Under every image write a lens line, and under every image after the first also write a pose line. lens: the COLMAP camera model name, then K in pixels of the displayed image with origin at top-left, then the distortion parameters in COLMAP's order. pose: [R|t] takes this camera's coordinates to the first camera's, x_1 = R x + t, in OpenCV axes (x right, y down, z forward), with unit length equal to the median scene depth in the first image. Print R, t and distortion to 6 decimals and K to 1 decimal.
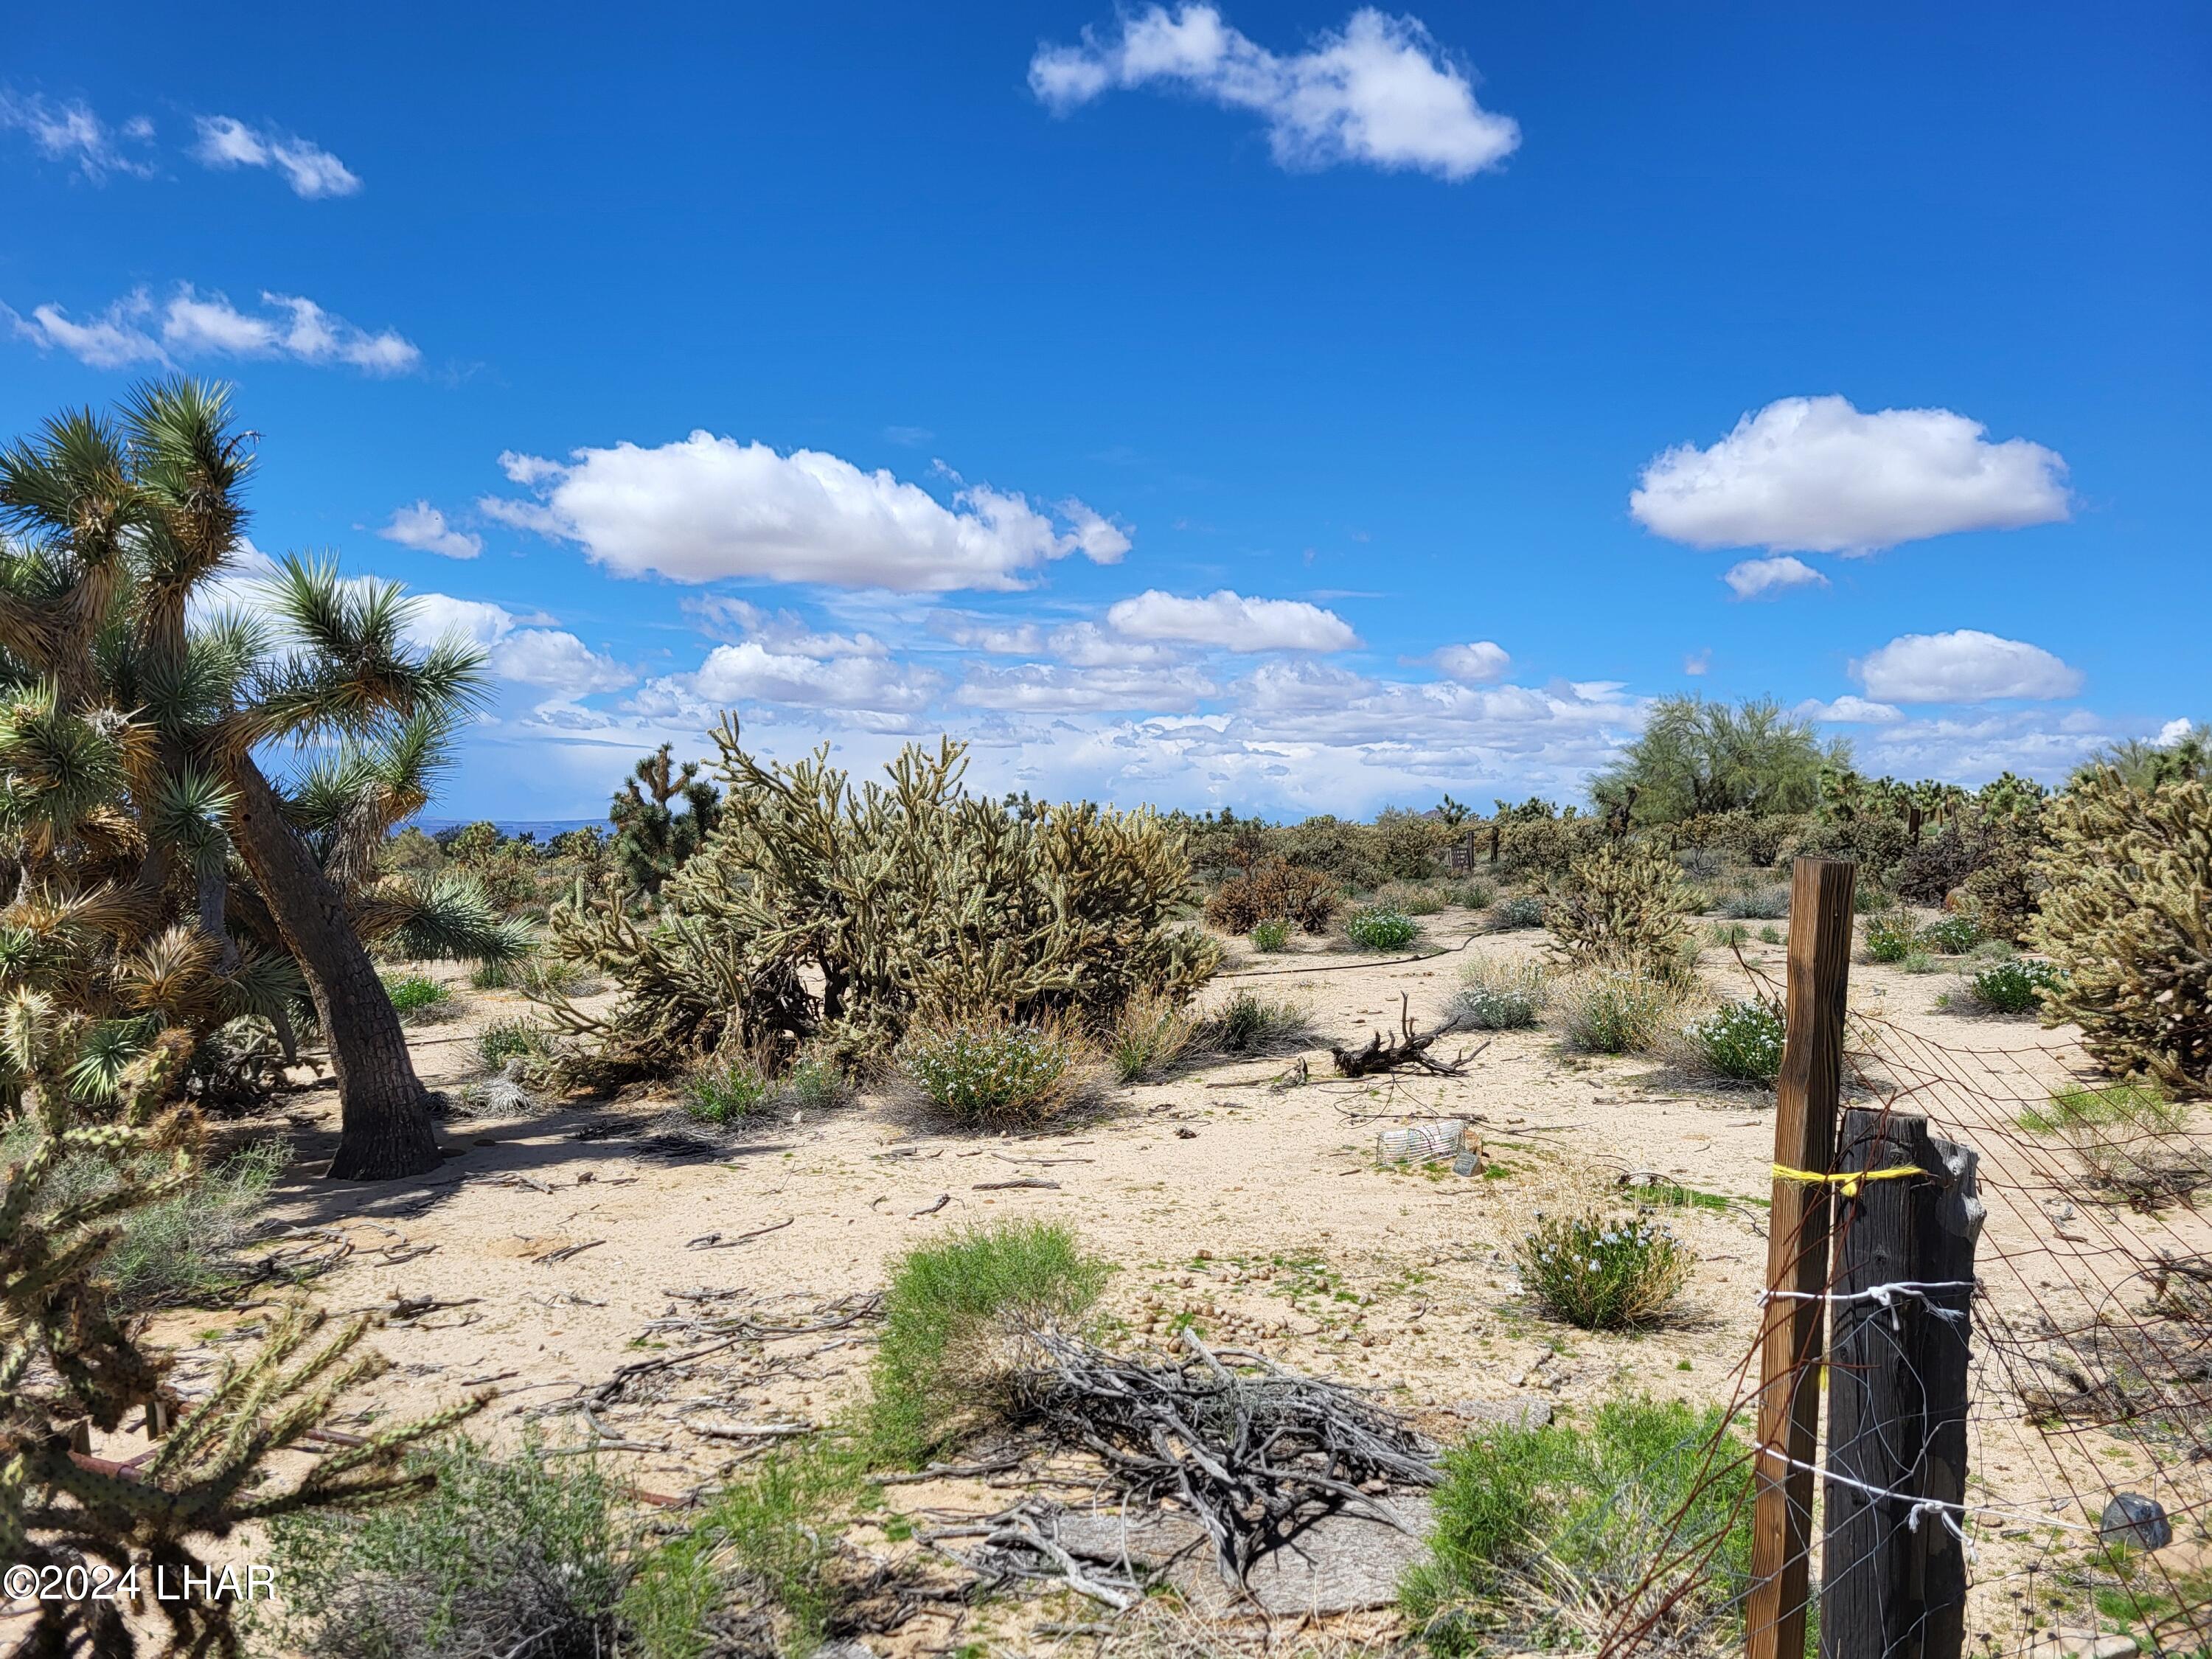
lens RADIAL K [[1667.9, 0, 1075.2], [0, 1667.9, 806.7], [0, 0, 1]] dist [0.062155, -0.044919]
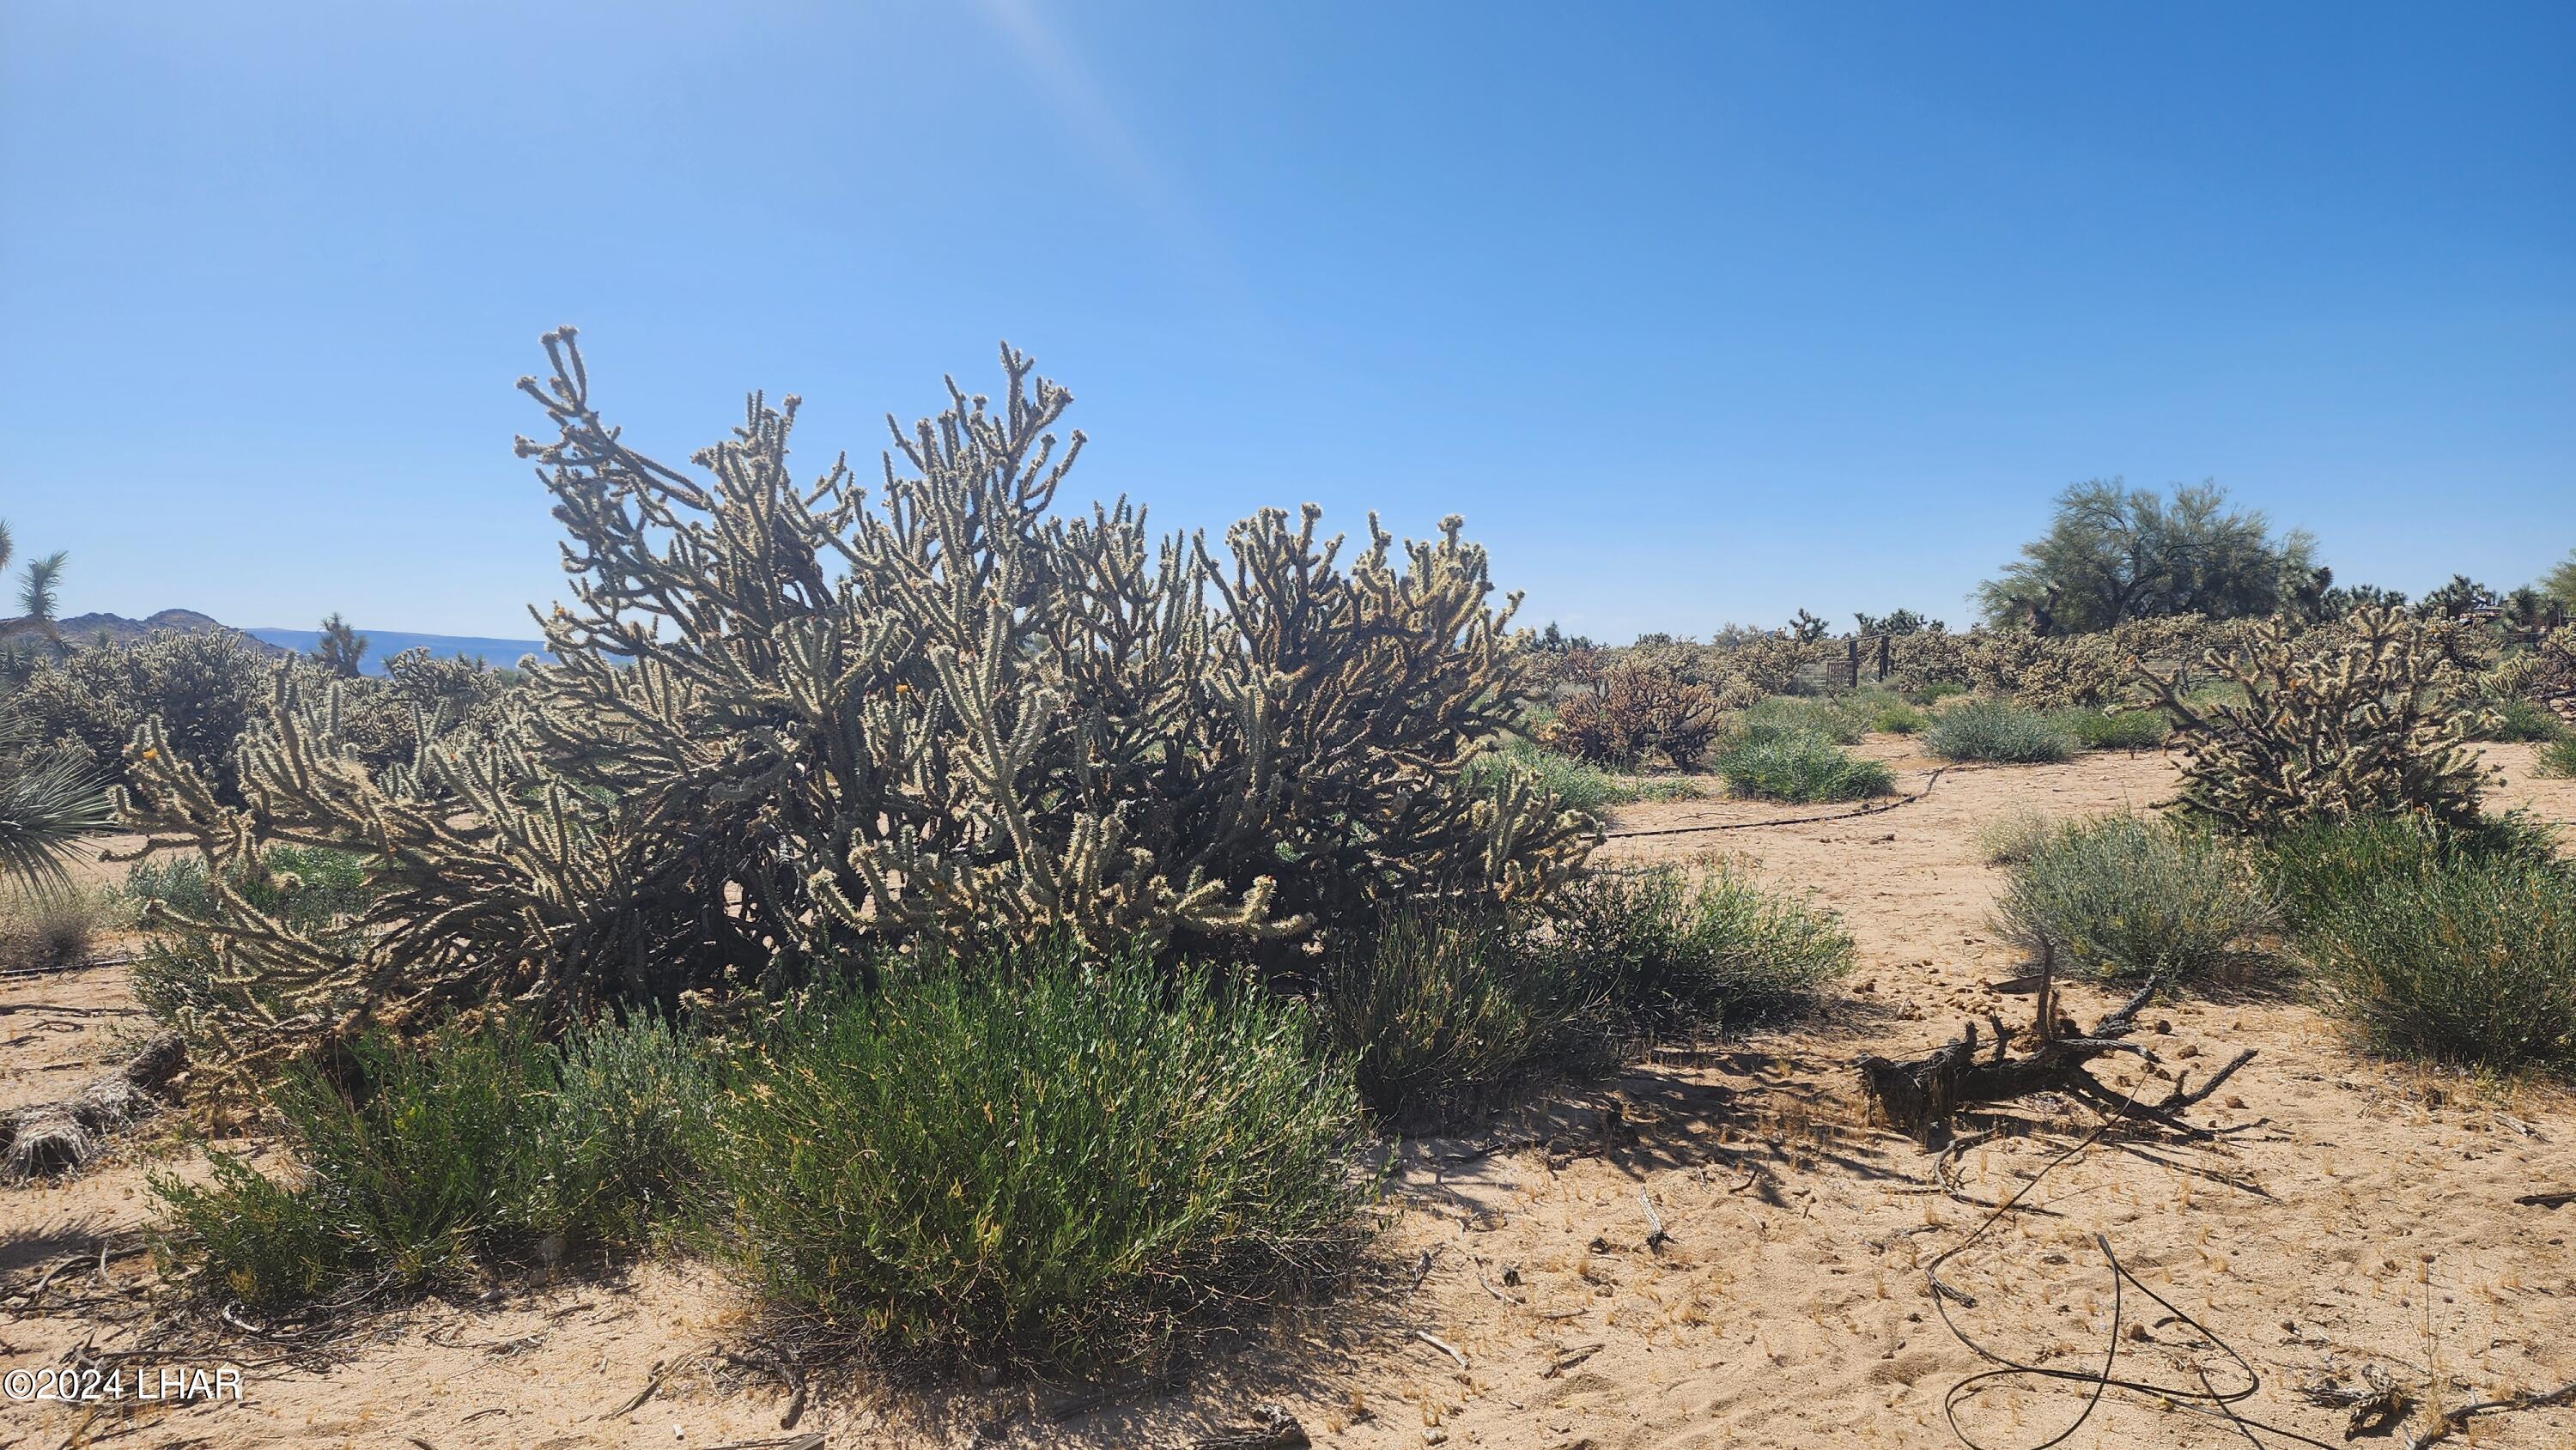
lens RADIAL K [[1713.6, 0, 1273.8], [0, 1713.6, 746.8], [0, 0, 1]] dist [0.050389, -0.044104]
pose [[0.997676, 0.000833, -0.068136, 0.043377], [0.003744, 0.997745, 0.067015, 0.043856], [0.068039, -0.067115, 0.995423, 0.670454]]
